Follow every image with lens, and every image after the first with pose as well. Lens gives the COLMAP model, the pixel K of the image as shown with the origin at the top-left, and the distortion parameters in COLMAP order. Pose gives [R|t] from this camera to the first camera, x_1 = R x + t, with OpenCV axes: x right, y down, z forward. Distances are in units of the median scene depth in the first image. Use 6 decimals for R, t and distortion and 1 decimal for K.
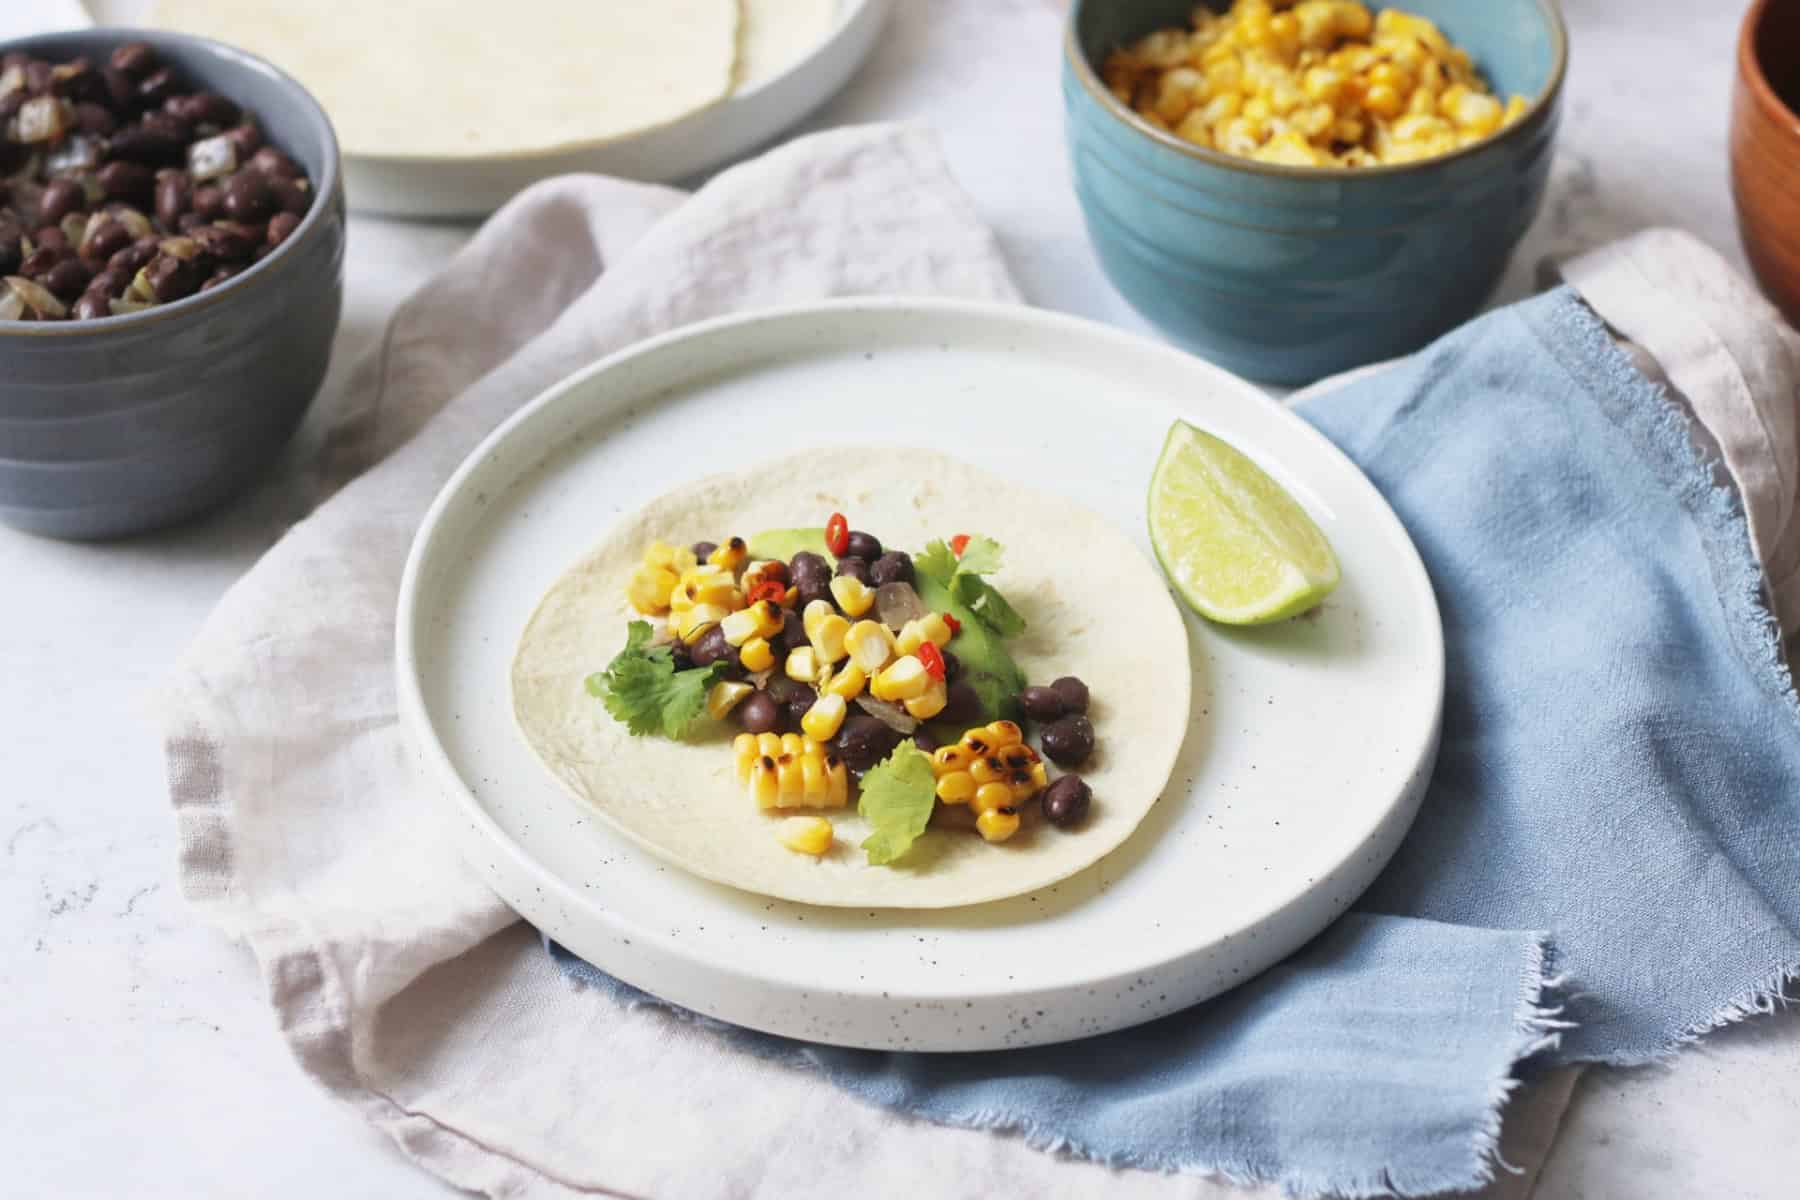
lens RADIAL K [[4437.9, 0, 900.0], [0, 4437.9, 600.0], [0, 0, 1]] dist [-0.051913, -0.592618]
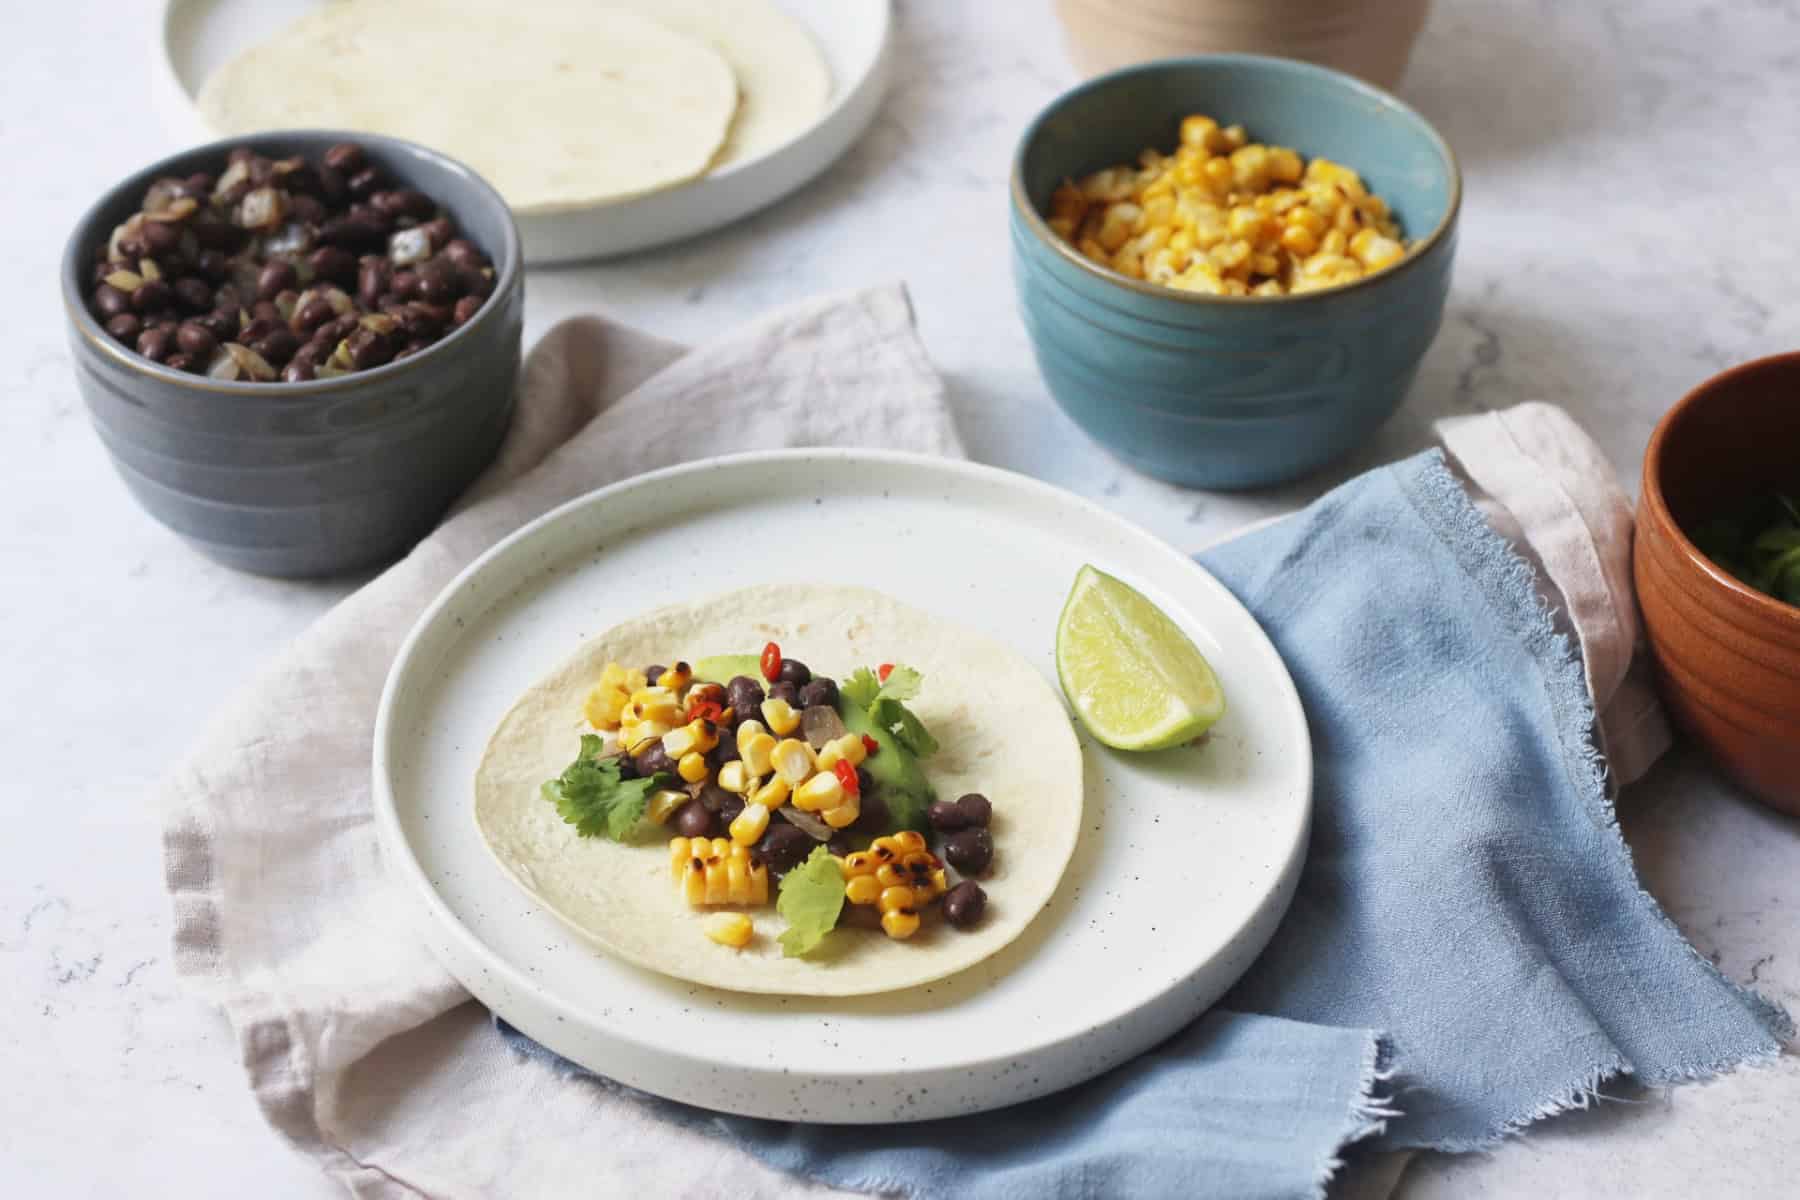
lens RADIAL K [[4437.9, 0, 900.0], [0, 4437.9, 600.0], [0, 0, 1]] dist [-0.051913, -0.592618]
pose [[0.999256, 0.021508, -0.032002, 0.055517], [-0.022427, 0.999338, -0.028645, 0.001088], [0.031365, 0.029342, 0.999077, -0.119091]]
